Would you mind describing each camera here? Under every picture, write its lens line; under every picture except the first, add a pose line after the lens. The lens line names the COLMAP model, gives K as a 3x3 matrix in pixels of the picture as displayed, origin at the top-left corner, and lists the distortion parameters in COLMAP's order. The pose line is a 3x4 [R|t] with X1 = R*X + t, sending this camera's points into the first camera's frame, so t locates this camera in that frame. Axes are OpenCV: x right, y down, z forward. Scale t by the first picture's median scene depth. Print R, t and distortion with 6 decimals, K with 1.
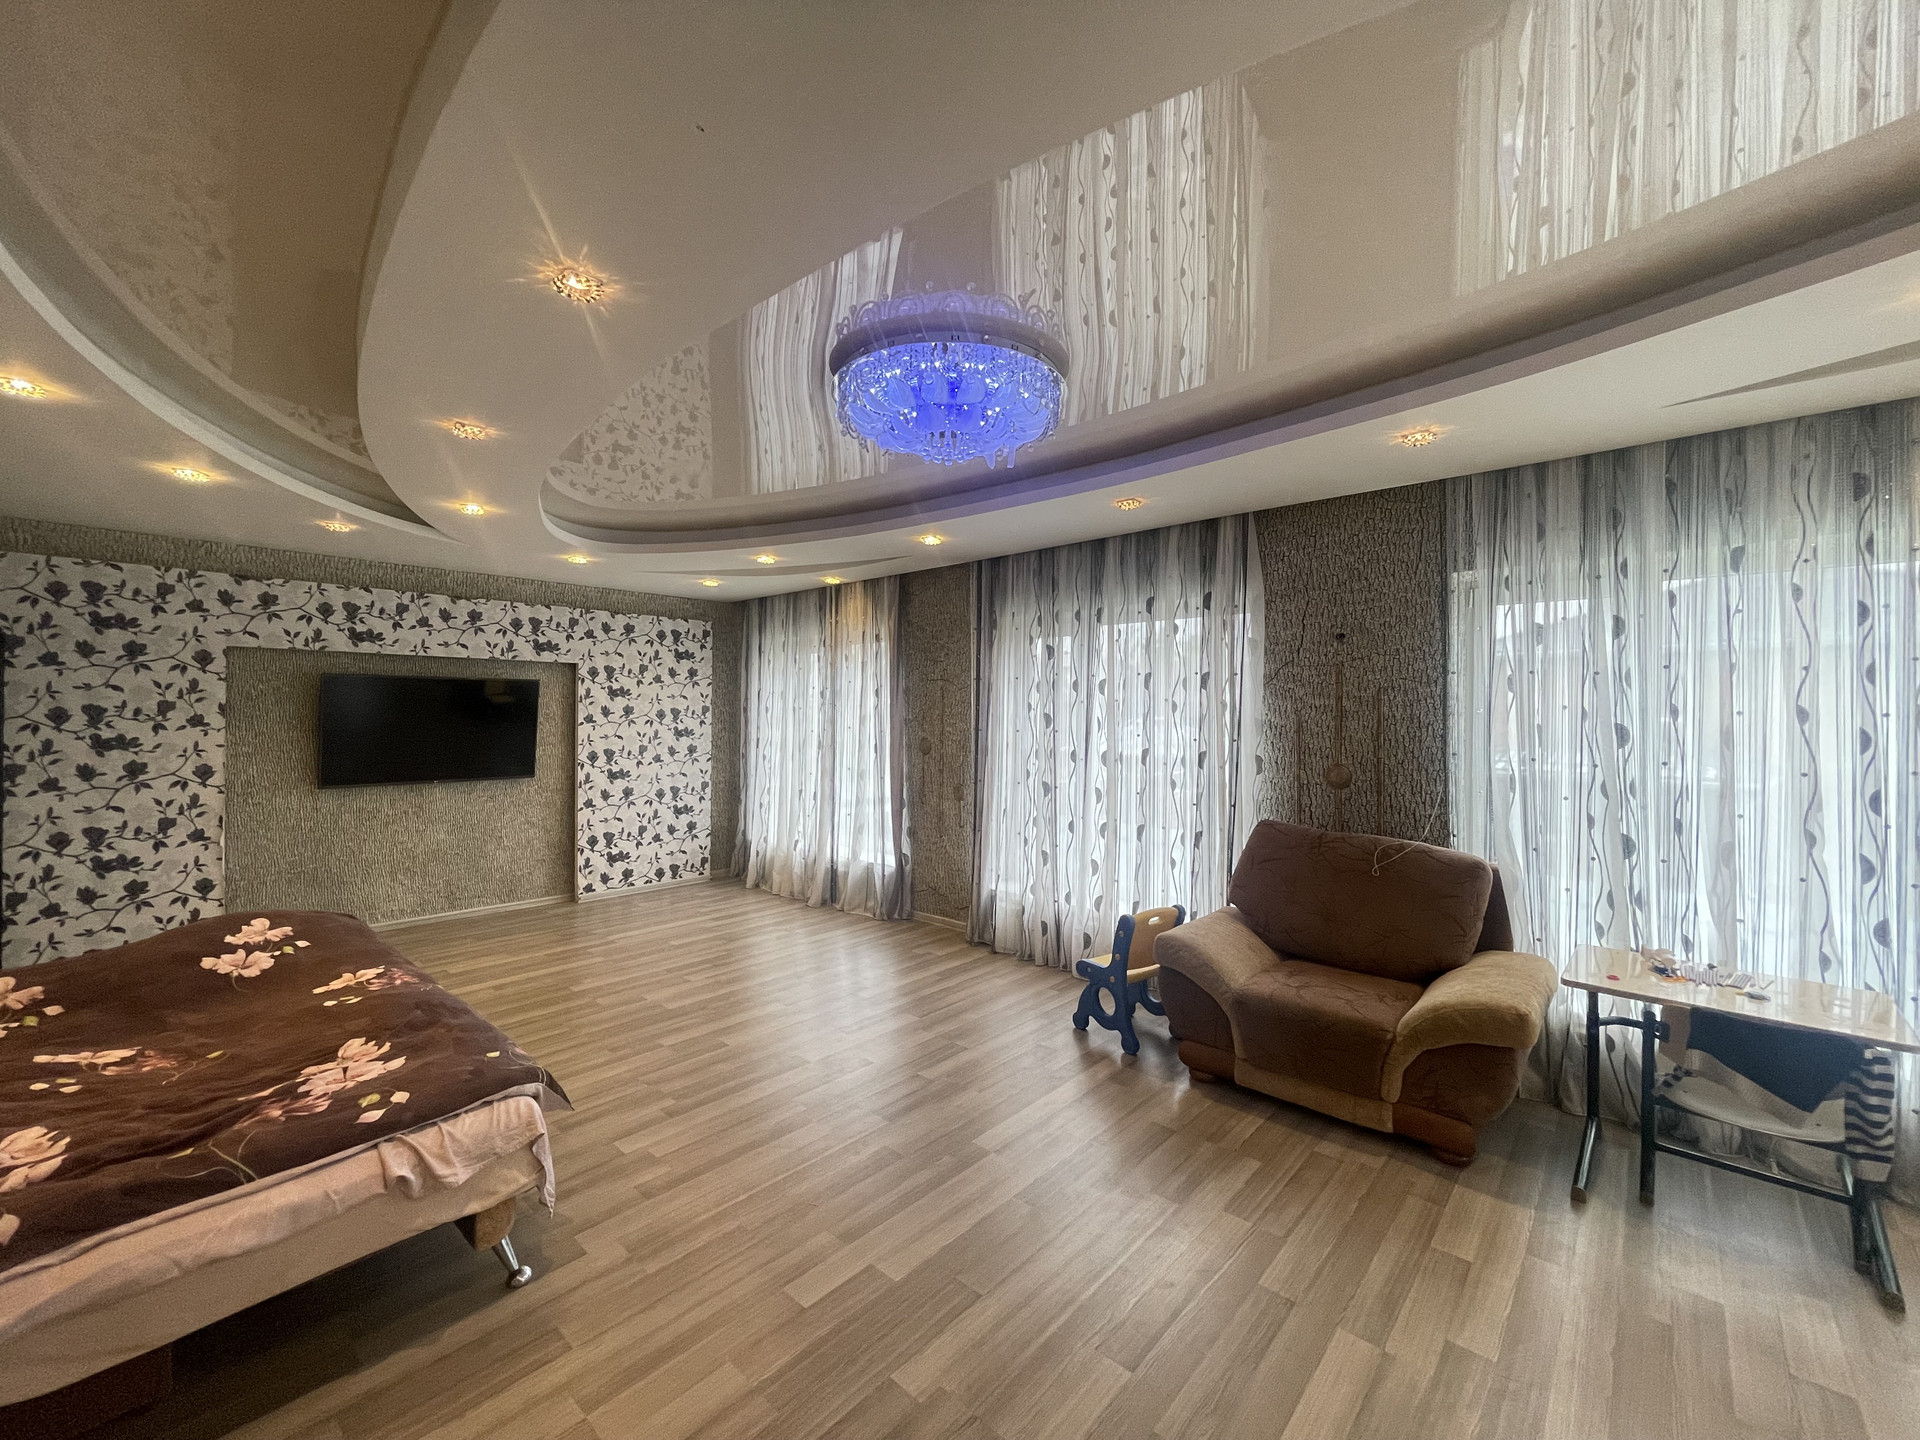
lens RADIAL K [[773.1, 0, 962.3], [0, 773.1, 717.5], [0, 0, 1]] dist [-0.002070, -0.000886]
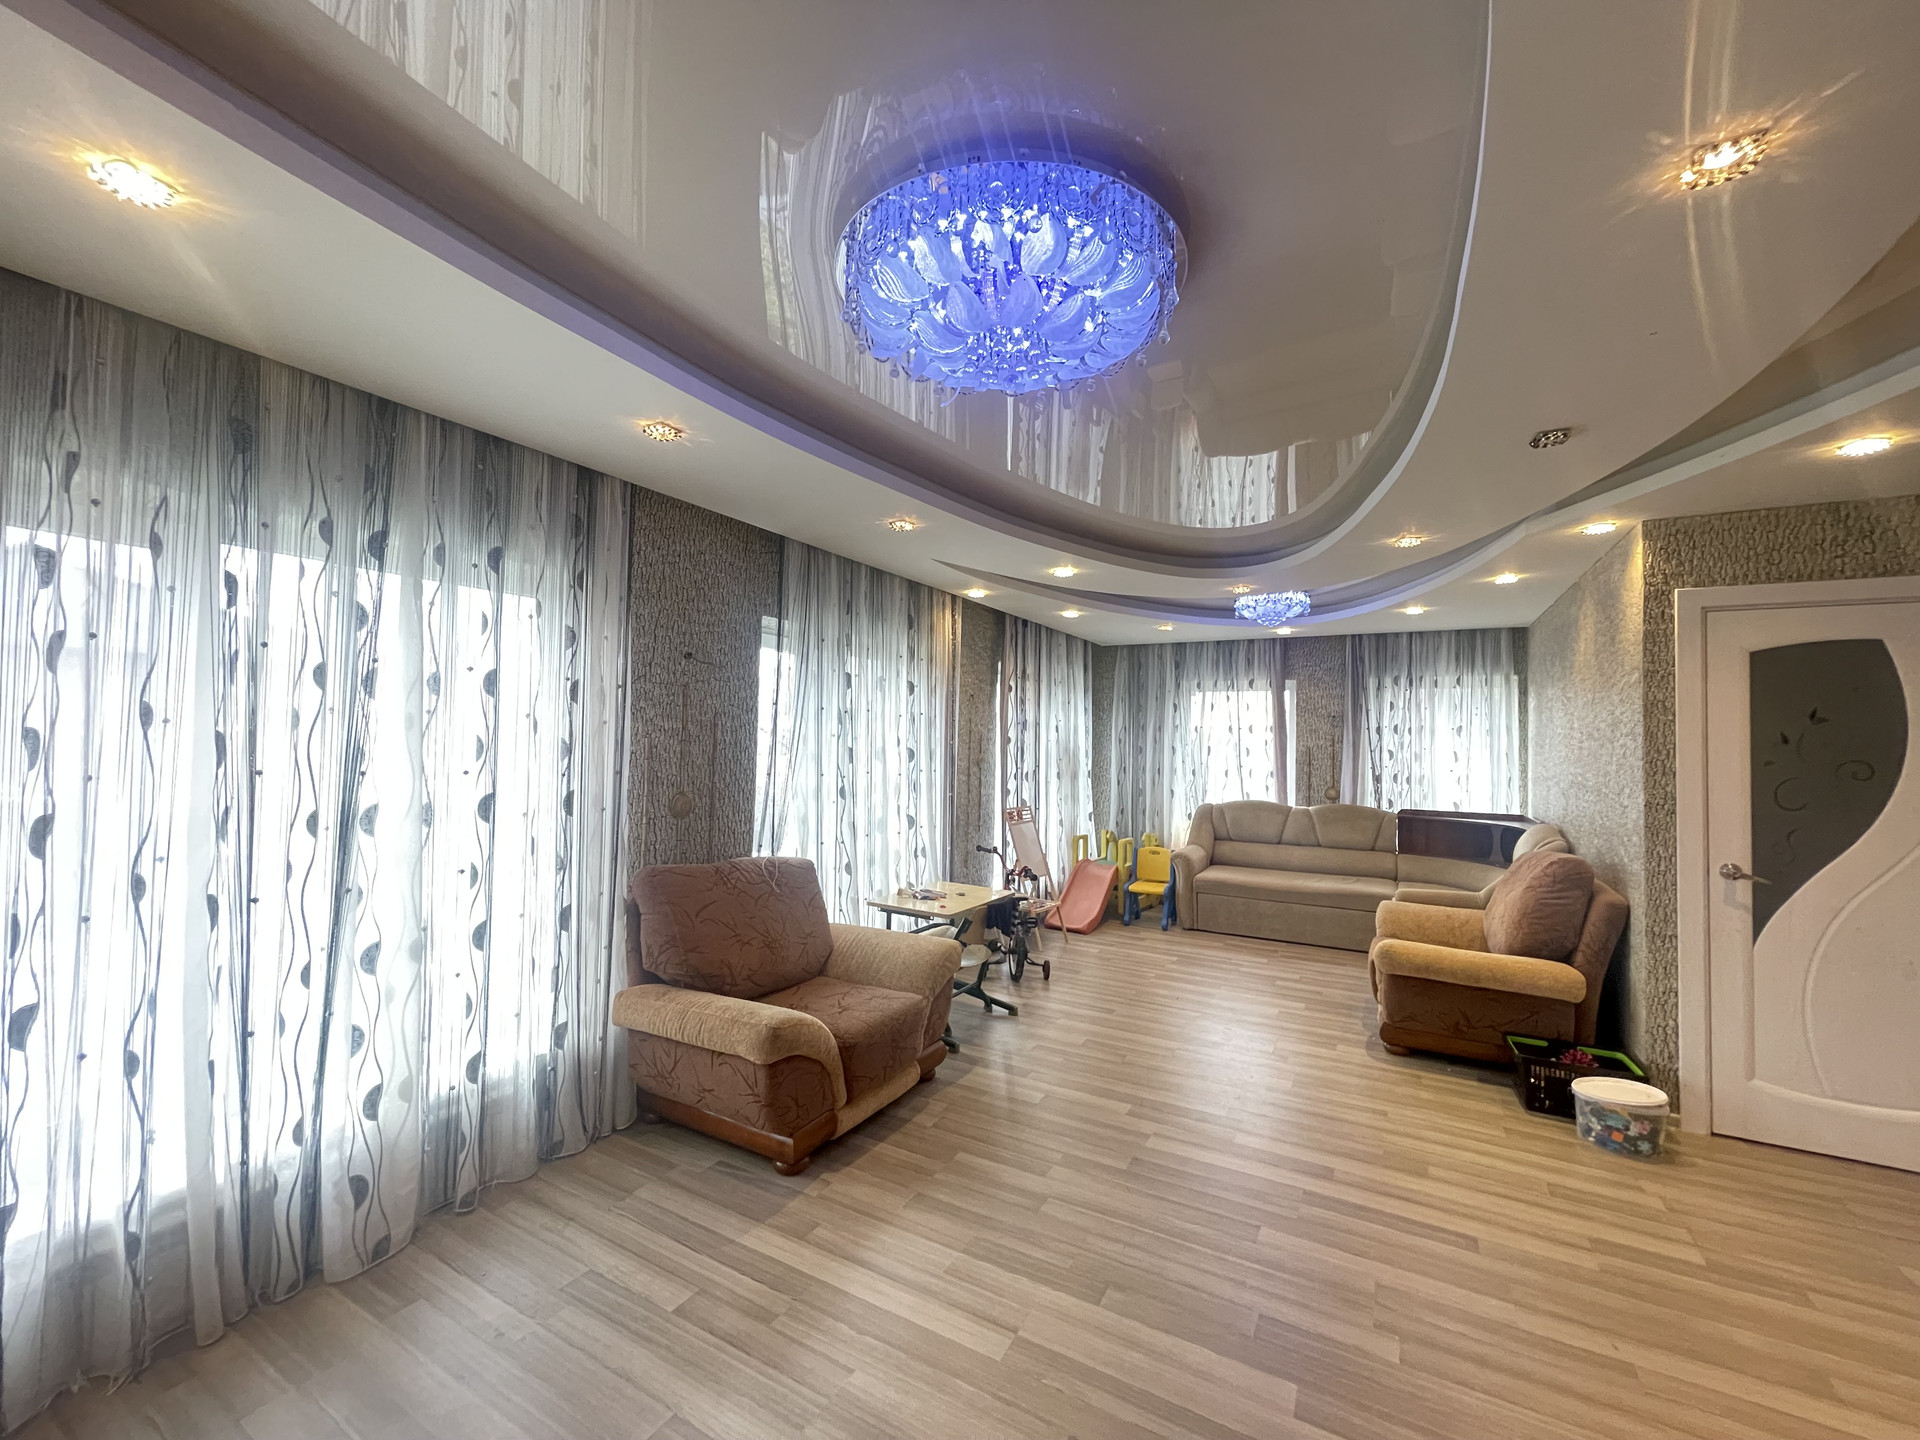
lens RADIAL K [[773.1, 0, 963.7], [0, 773.1, 719.4], [0, 0, 1]] dist [-0.002070, -0.000886]
pose [[-0.207983, 0.020639, 0.977915, -0.483967], [-0.008947, 0.999695, -0.023002, -0.008835], [-0.978092, -0.013533, -0.207735, 0.849101]]
